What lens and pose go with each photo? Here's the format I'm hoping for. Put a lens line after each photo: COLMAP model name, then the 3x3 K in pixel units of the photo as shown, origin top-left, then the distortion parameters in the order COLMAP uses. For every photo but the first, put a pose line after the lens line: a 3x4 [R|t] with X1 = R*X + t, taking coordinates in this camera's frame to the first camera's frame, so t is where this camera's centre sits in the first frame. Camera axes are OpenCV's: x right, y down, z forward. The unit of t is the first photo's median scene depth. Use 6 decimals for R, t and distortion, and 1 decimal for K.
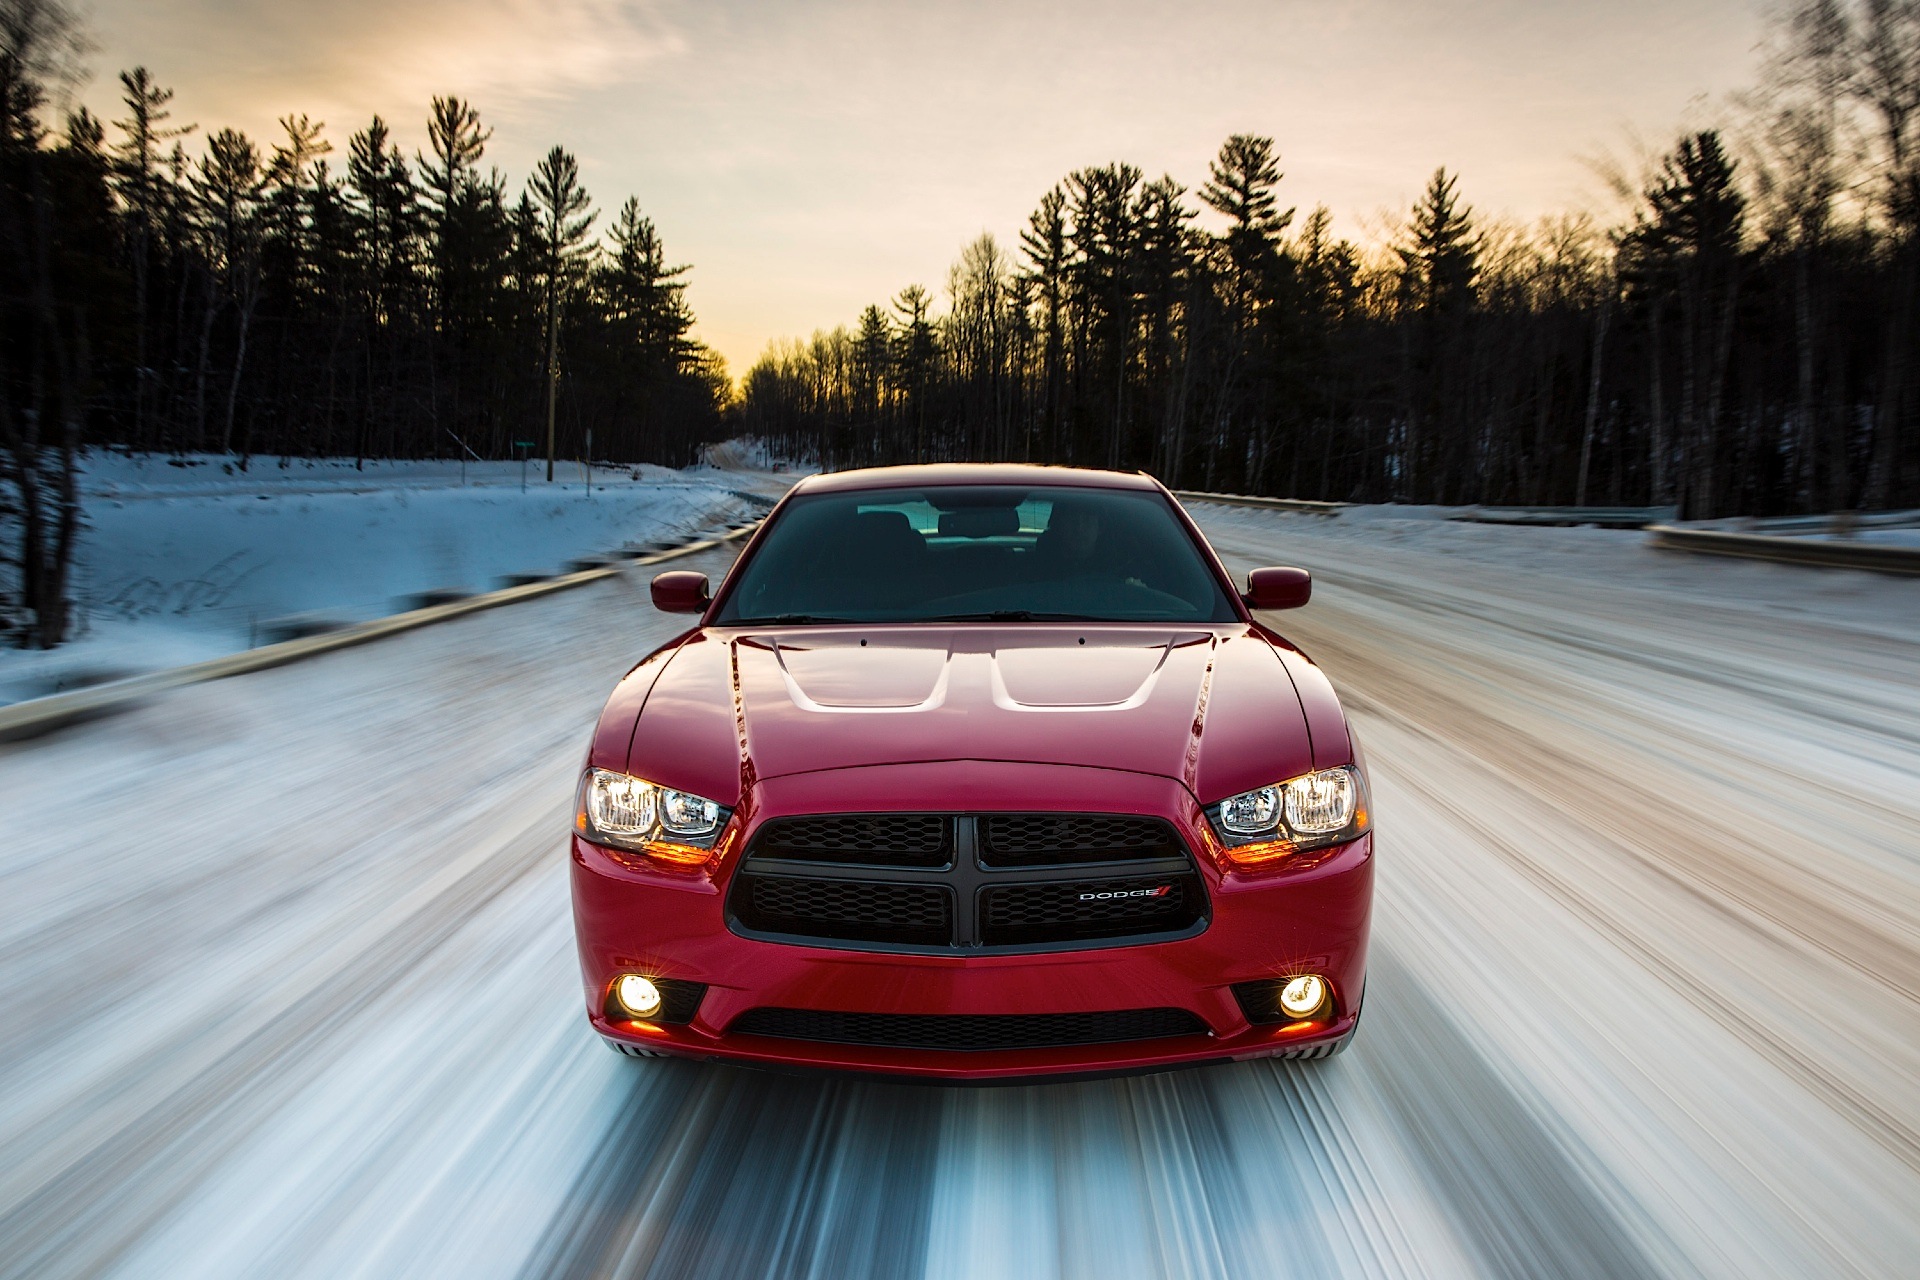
lens RADIAL K [[1621.2, 0, 960.0], [0, 1621.2, 640.0], [0, 0, 1]] dist [-0.007893, -0.002473]
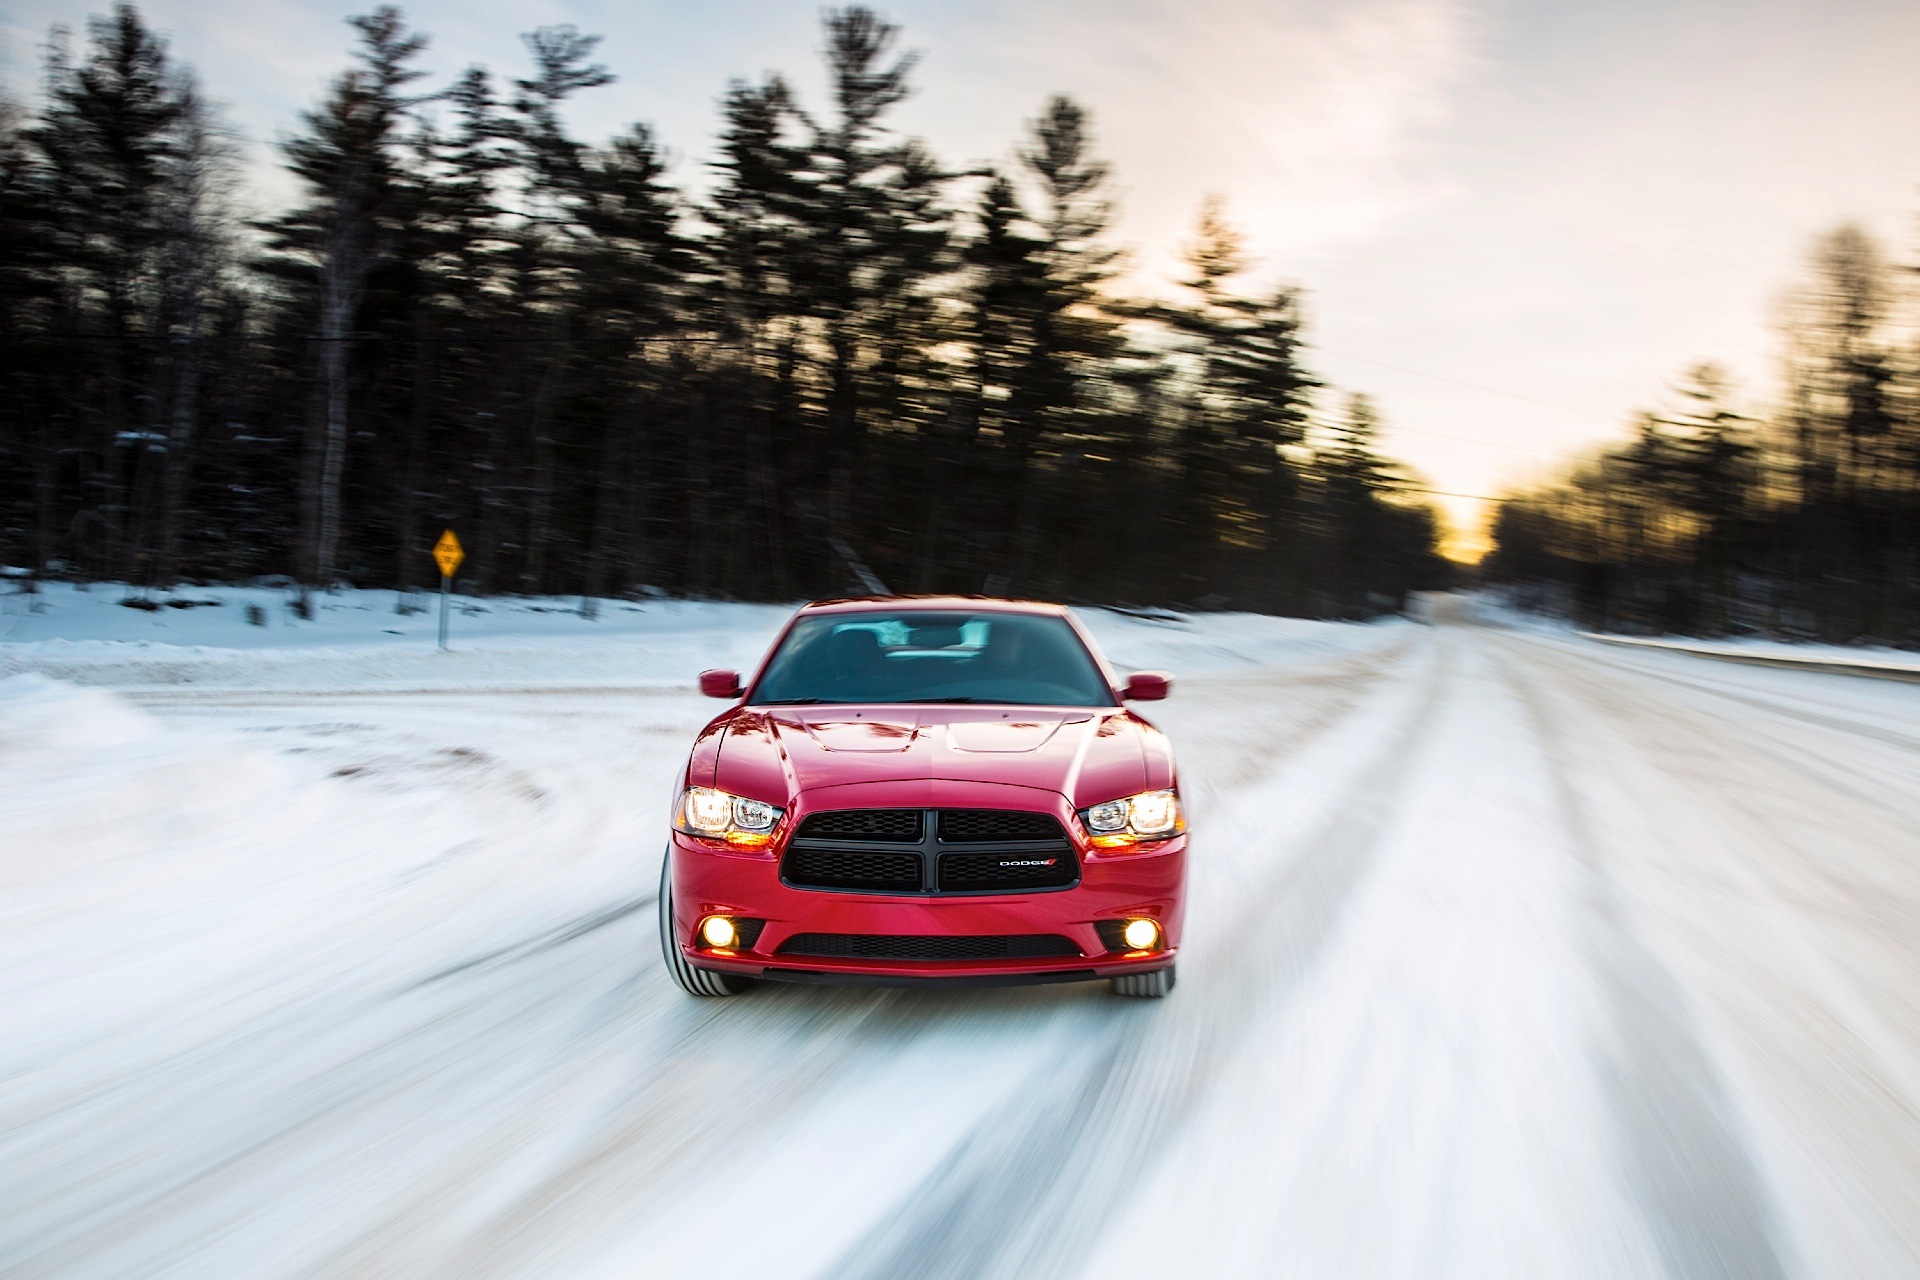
lens RADIAL K [[1621.2, 0, 960.0], [0, 1621.2, 640.0], [0, 0, 1]] dist [-0.007893, -0.002473]
pose [[0.999187, 0.015042, 0.037412, -0.027979], [-0.012026, 0.996757, -0.079568, 0.060480], [-0.038487, 0.079053, 0.996127, -0.582951]]
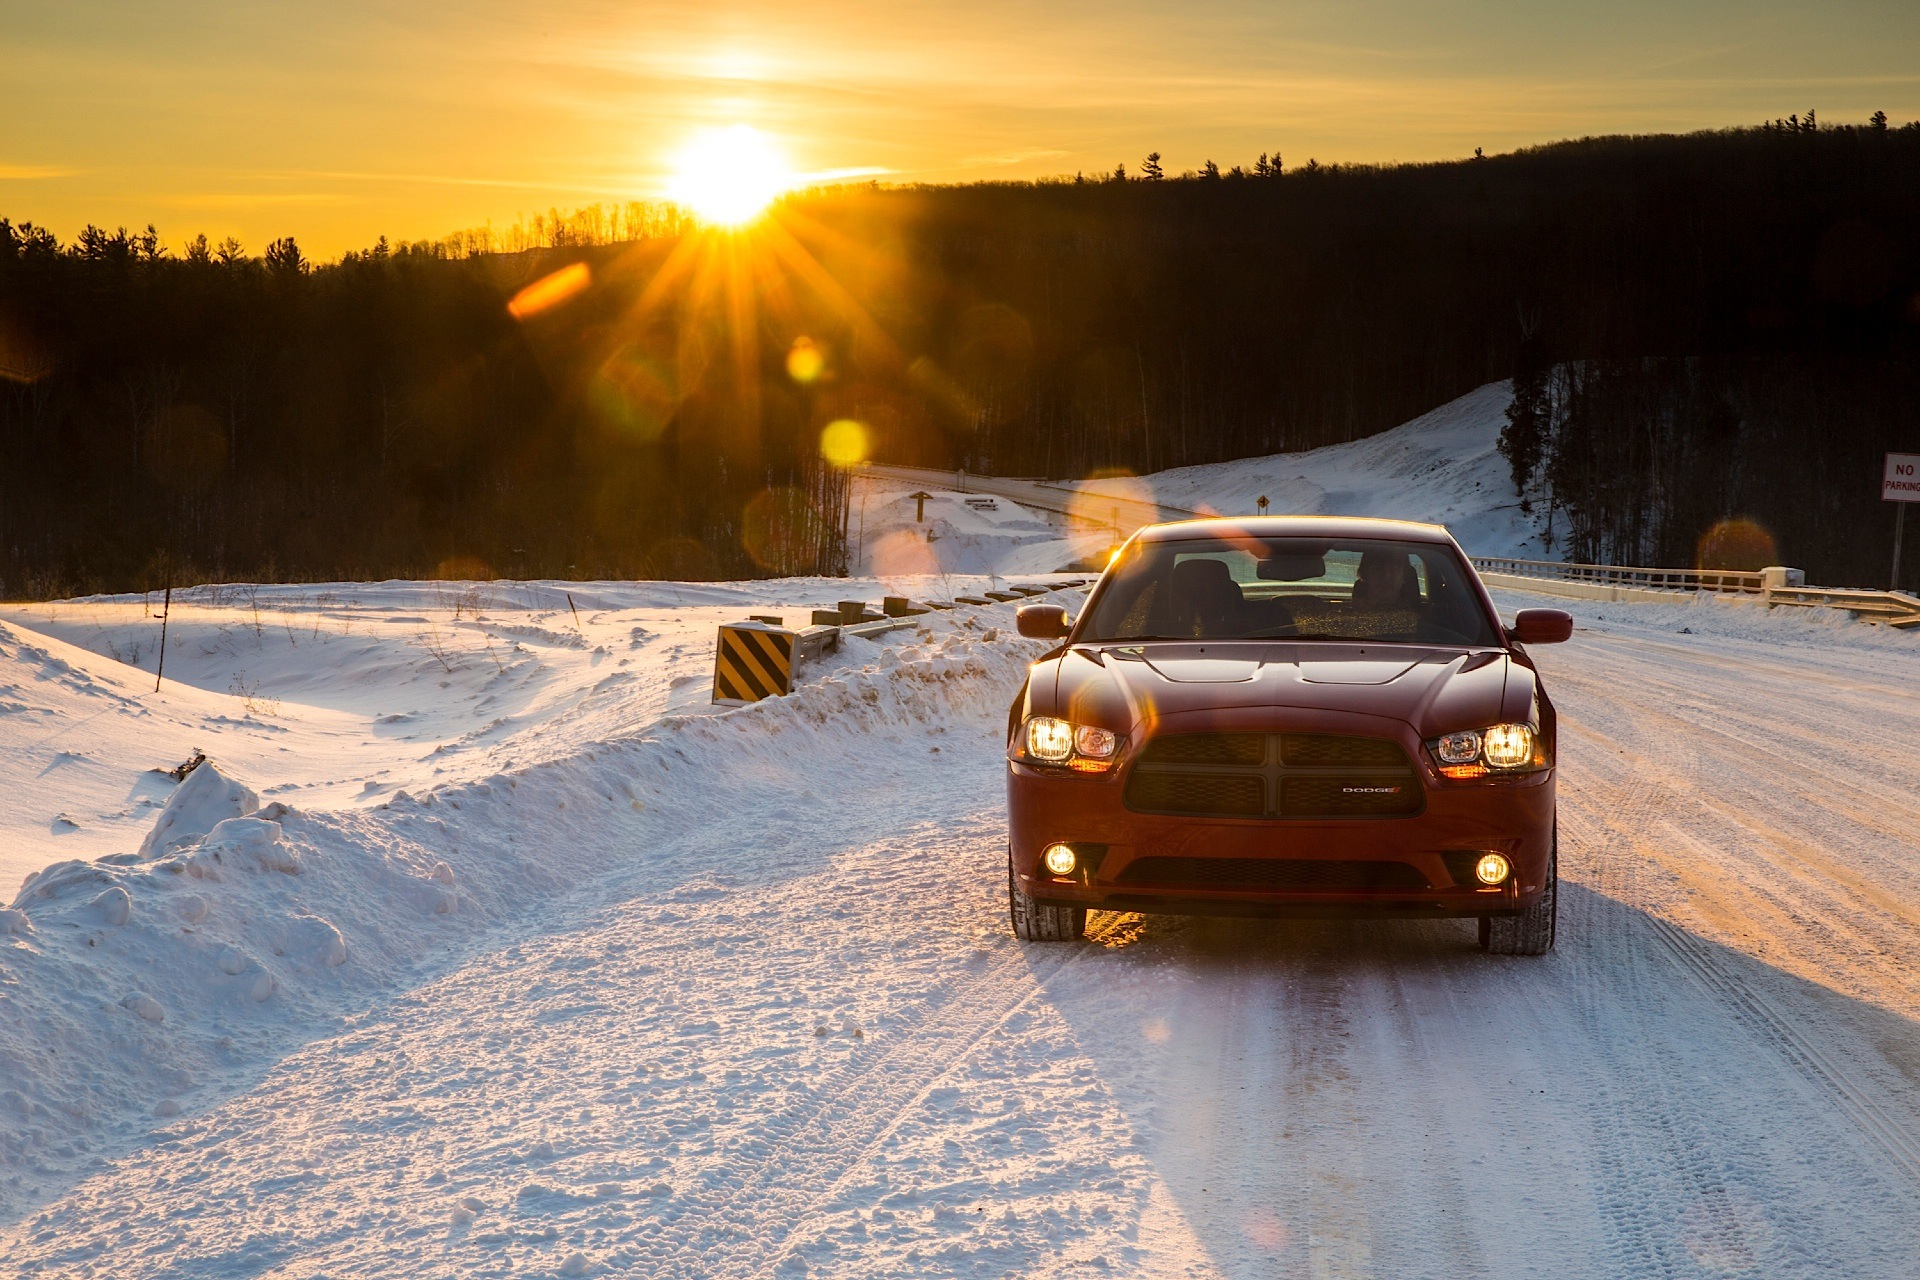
lens RADIAL K [[3341.6, 0, 960.0], [0, 3341.6, 640.0], [0, 0, 1]] dist [0.213194, 0.041273]
pose [[0.994971, 0.019569, -0.098232, 0.017497], [-0.025711, 0.997766, -0.061660, 0.208510], [0.096806, 0.063875, 0.993251, -2.200607]]
